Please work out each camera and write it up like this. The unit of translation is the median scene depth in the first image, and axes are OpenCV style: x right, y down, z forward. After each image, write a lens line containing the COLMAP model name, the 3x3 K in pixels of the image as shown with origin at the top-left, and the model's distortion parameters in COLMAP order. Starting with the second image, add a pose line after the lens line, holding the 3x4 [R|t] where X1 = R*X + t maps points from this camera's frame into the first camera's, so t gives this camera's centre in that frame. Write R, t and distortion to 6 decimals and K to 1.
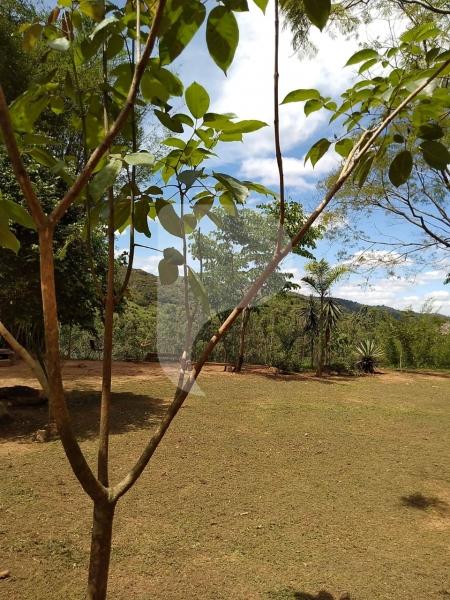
lens RADIAL K [[439.9, 0, 209.6], [0, 439.9, 305.6], [0, 0, 1]] dist [-0.001063, -0.017690]
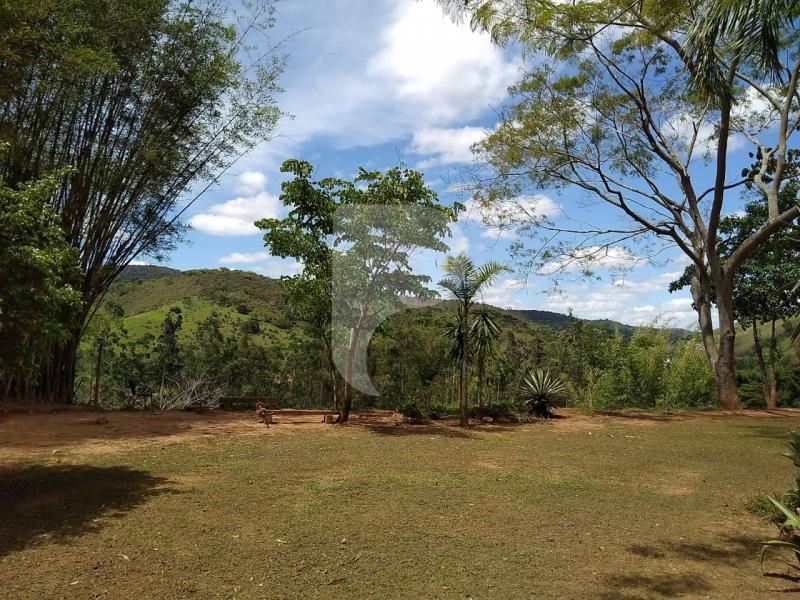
lens RADIAL K [[586.6, 0, 397.3], [0, 586.6, 304.8], [0, 0, 1]] dist [-0.001063, -0.017690]
pose [[0.999294, -0.026143, 0.026970, 0.111025], [0.027076, 0.999026, -0.034845, 0.003588], [-0.026033, 0.035551, 0.999029, 0.082412]]
